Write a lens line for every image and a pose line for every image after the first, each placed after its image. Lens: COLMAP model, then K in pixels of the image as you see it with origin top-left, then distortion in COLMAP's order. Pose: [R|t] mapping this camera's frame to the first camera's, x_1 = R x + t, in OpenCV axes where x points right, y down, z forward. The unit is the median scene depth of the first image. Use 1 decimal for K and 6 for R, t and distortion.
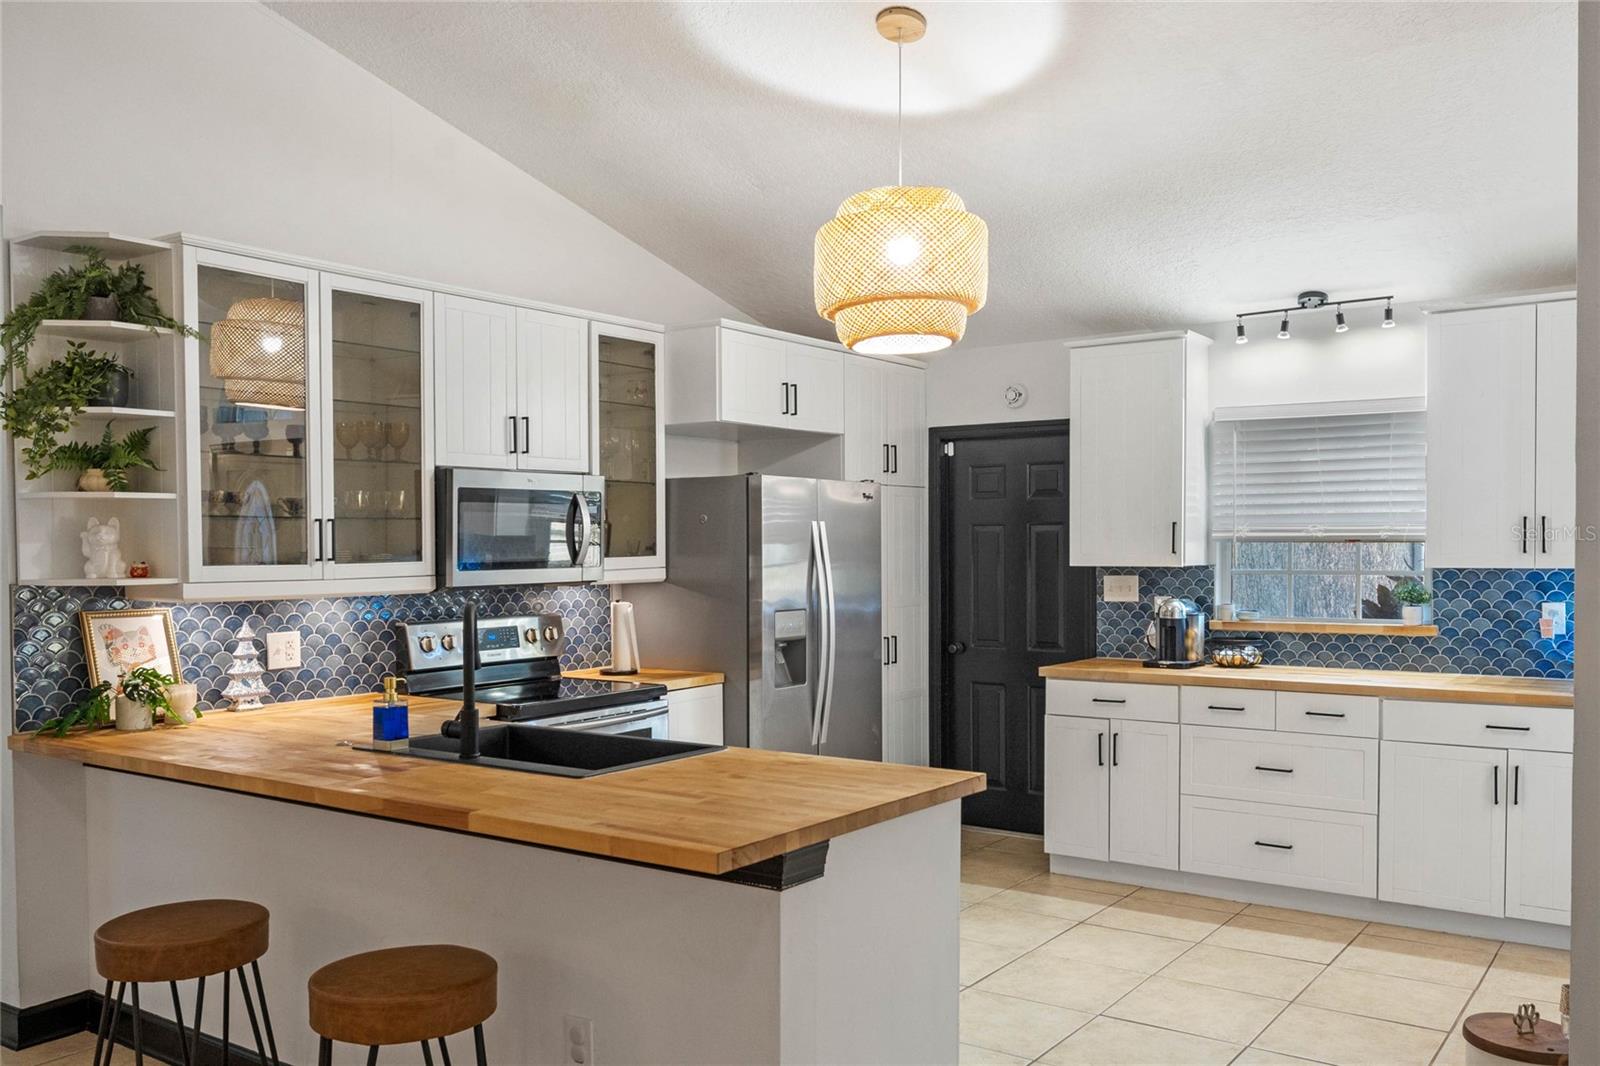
lens RADIAL K [[1308.3, 0, 801.3], [0, 1308.3, 550.3], [0, 0, 1]] dist [-0.003796, -0.007527]
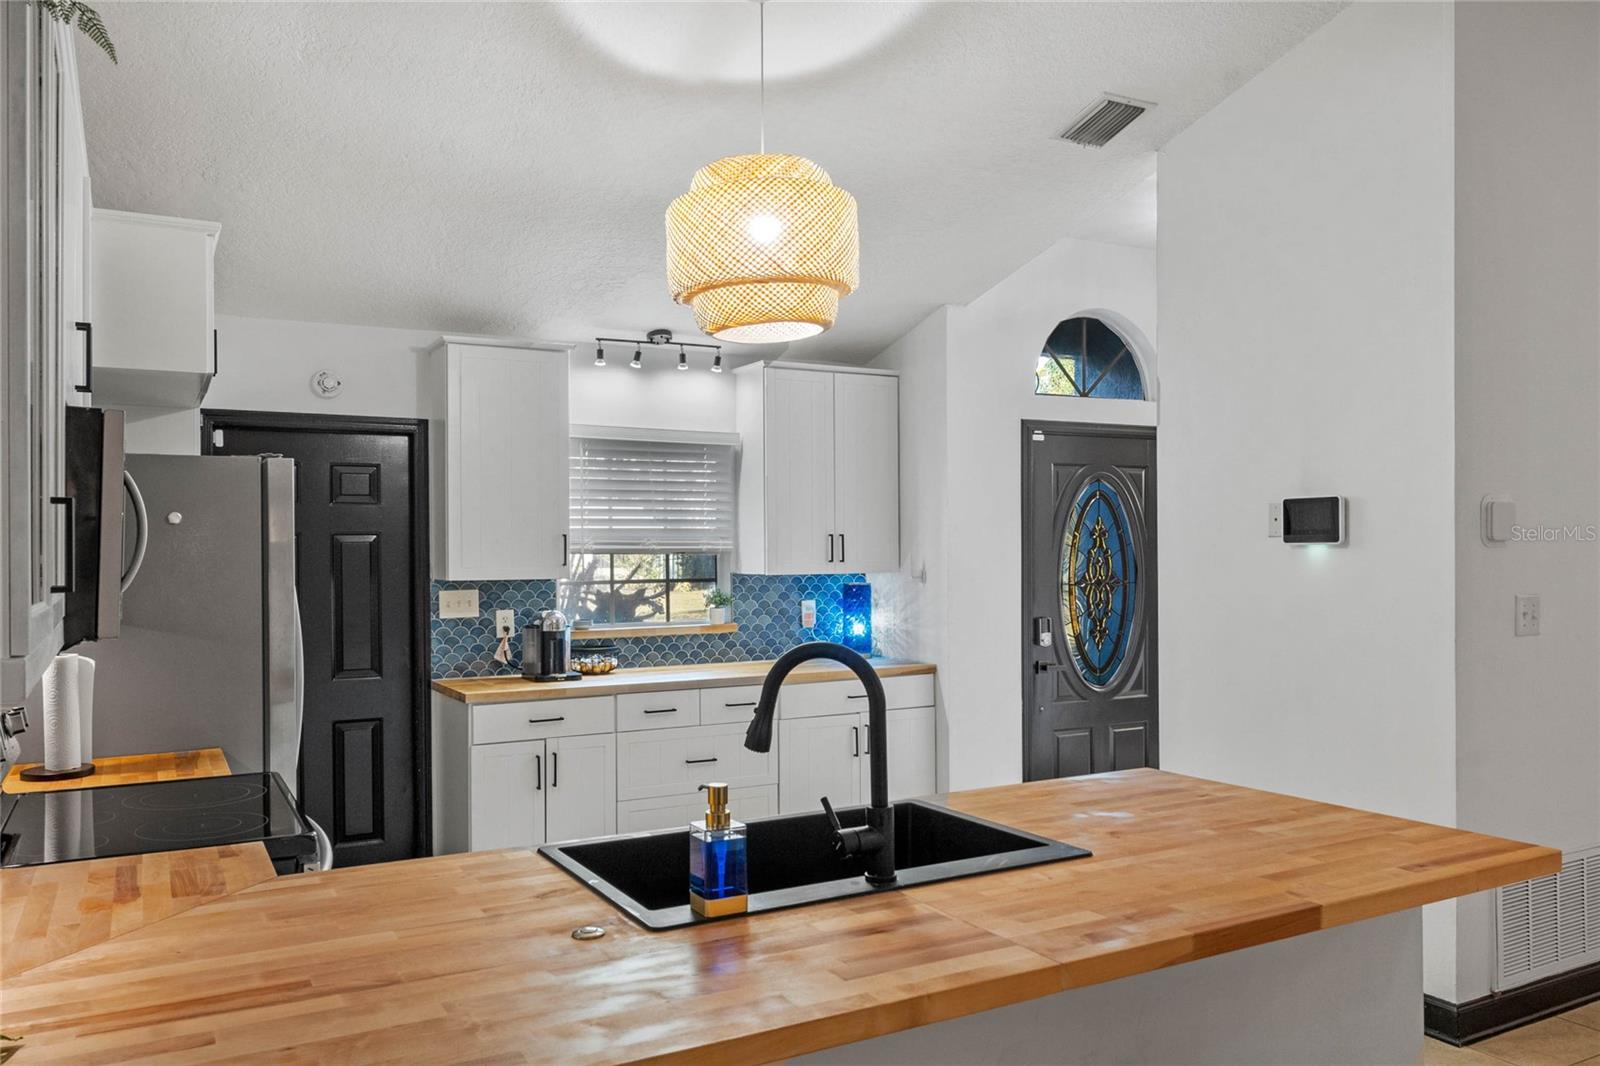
lens RADIAL K [[1123.0, 0, 799.0], [0, 1123.0, 541.0], [0, 0, 1]] dist [0.005668, 0.000924]
pose [[0.463072, 0.014798, 0.886197, -0.423552], [0.011675, 0.999672, -0.022793, 0.006121], [-0.886244, 0.020901, 0.462747, 0.479019]]
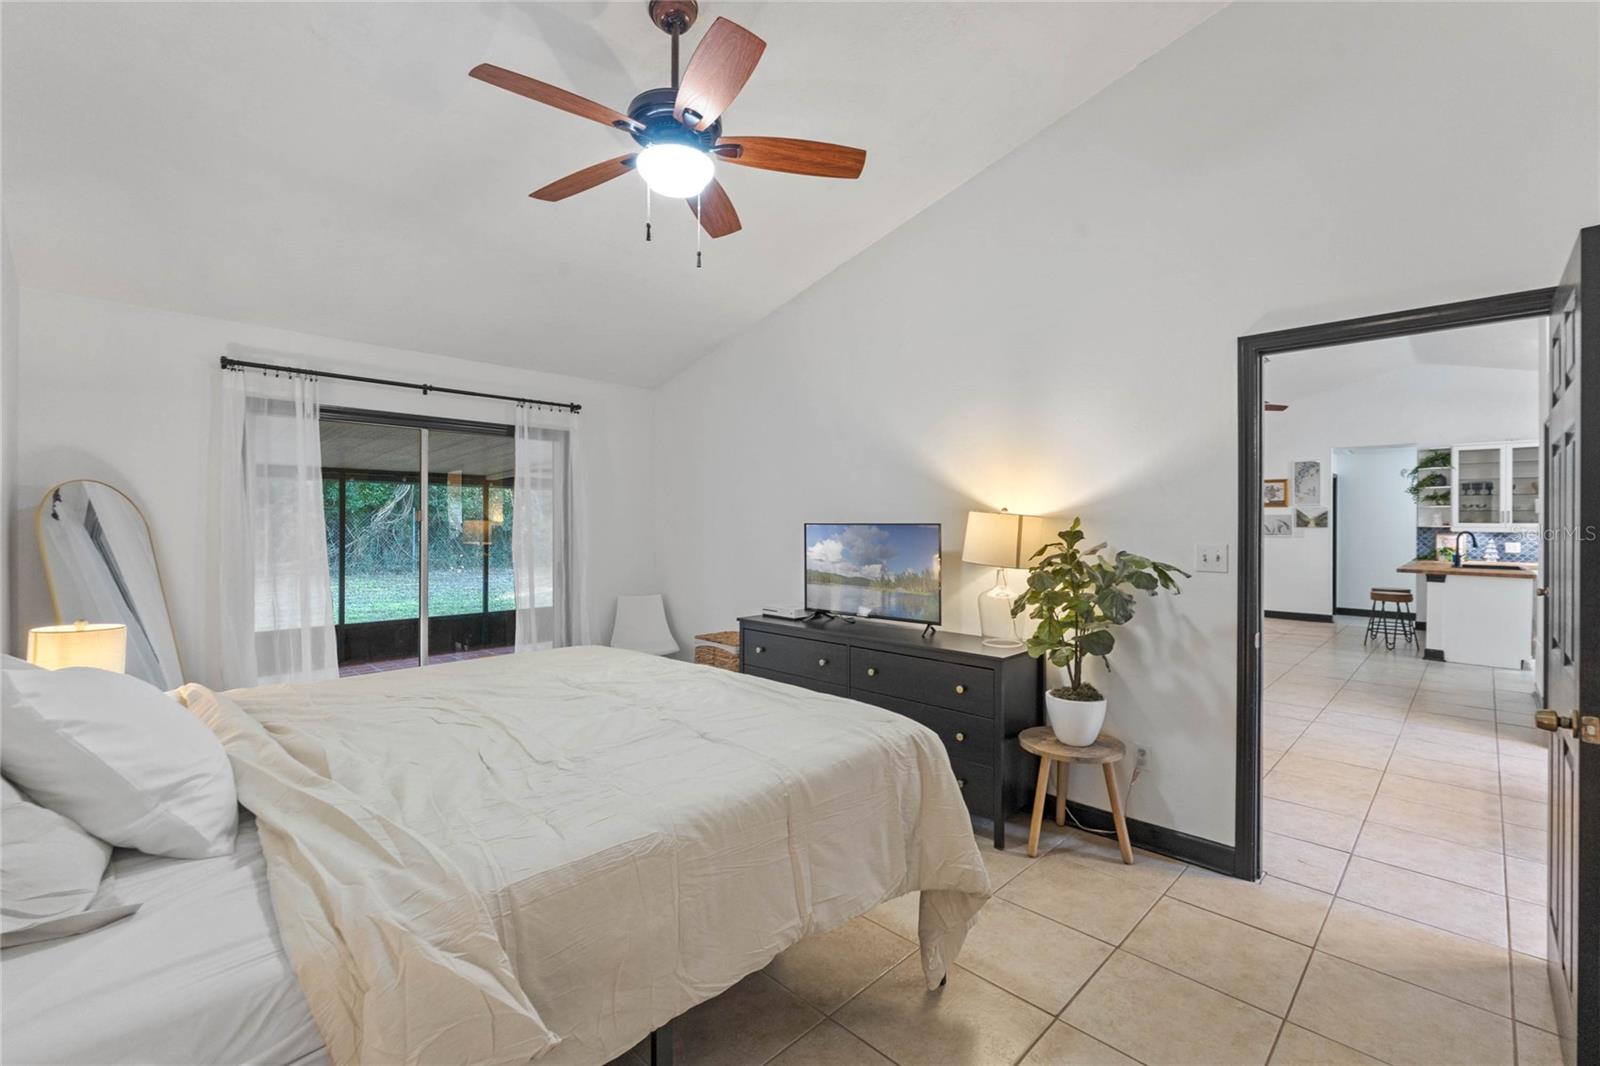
lens RADIAL K [[706.1, 0, 801.4], [0, 706.1, 523.5], [0, 0, 1]] dist [-0.004752, -0.000401]
pose [[-0.142884, 0.015138, -0.989624, 1.446824], [-0.003286, 0.999870, 0.015769, -0.010884], [0.989734, 0.005505, -0.142815, -0.529213]]
